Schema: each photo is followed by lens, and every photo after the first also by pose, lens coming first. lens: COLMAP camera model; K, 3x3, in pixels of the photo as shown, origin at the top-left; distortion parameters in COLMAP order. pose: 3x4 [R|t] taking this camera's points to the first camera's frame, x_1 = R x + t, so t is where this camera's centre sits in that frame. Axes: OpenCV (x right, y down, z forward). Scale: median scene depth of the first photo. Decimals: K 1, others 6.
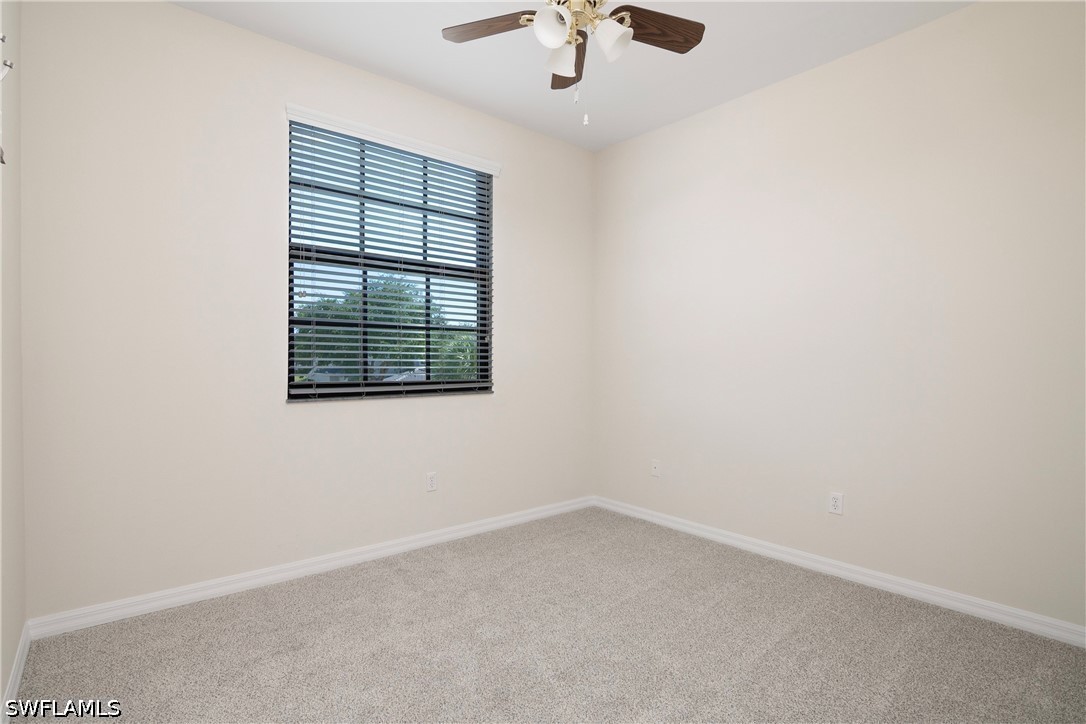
lens RADIAL K [[679.9, 0, 543.1], [0, 679.9, 367.2], [0, 0, 1]] dist [-0.010402, 0.000162]
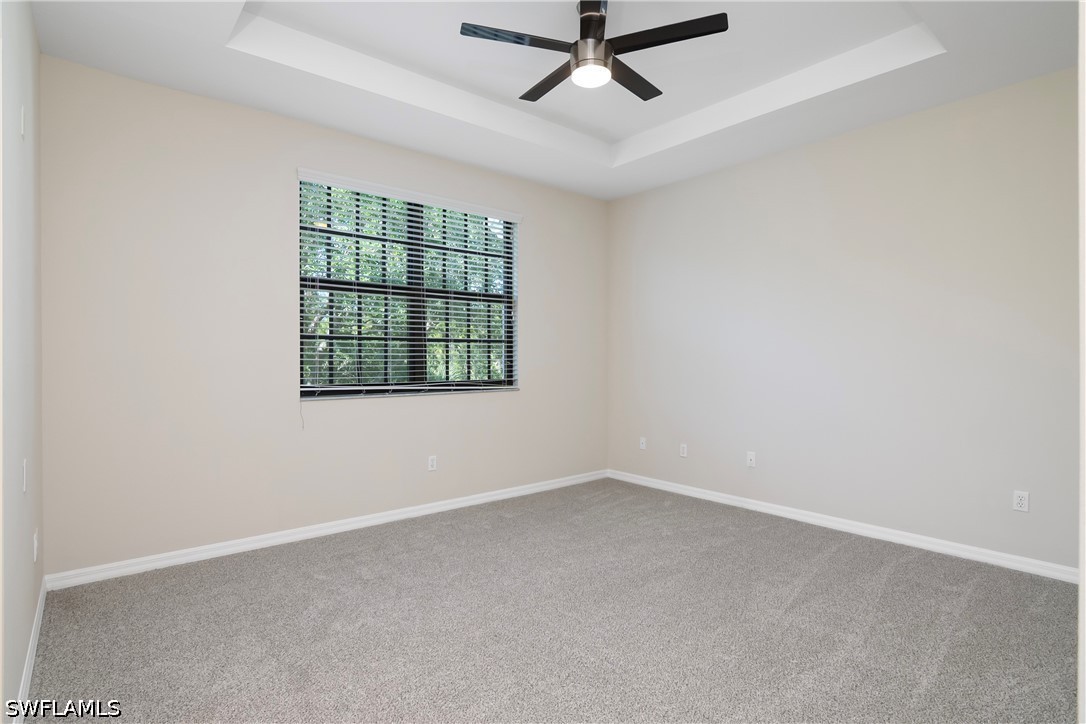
lens RADIAL K [[450.9, 0, 541.9], [0, 450.9, 358.0], [0, 0, 1]] dist [0.000794, -0.000106]
pose [[0.976795, -0.017340, -0.213475, 0.244773], [0.012509, 0.999635, -0.023959, -0.001268], [0.213813, 0.020732, 0.976655, 0.262391]]
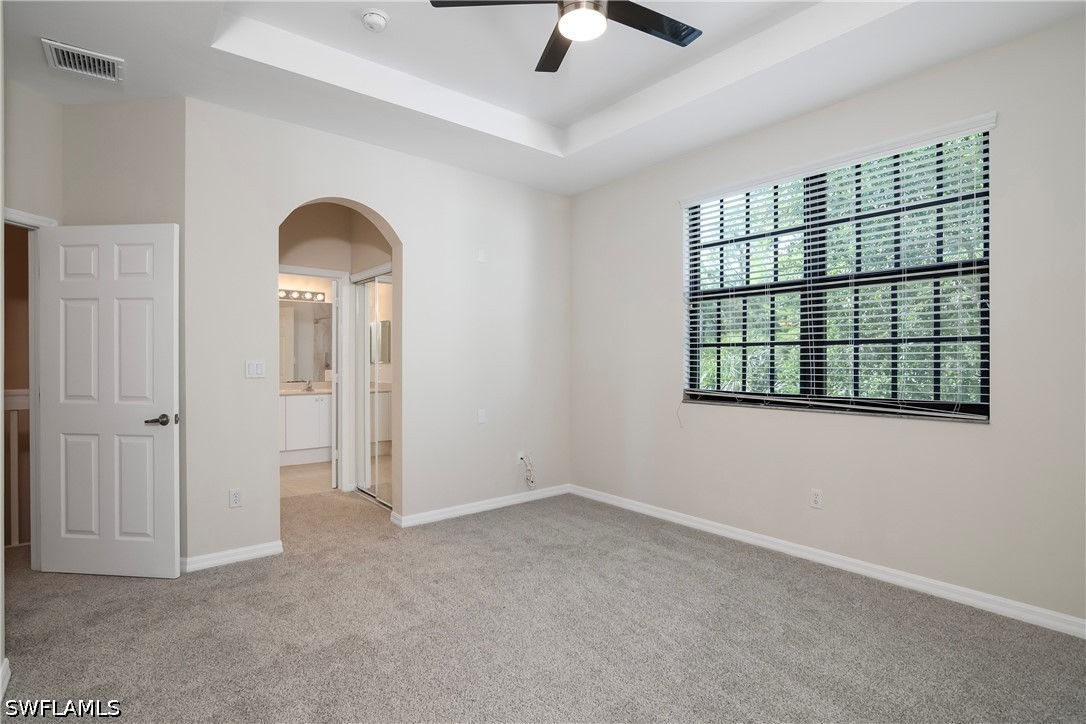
lens RADIAL K [[526.2, 0, 542.6], [0, 526.2, 363.6], [0, 0, 1]] dist [0.002314, 0.000189]
pose [[-0.111982, -0.017918, -0.993549, 1.171493], [-0.030941, 0.999415, -0.014536, -0.004958], [0.993228, 0.029114, -0.112471, 1.240749]]
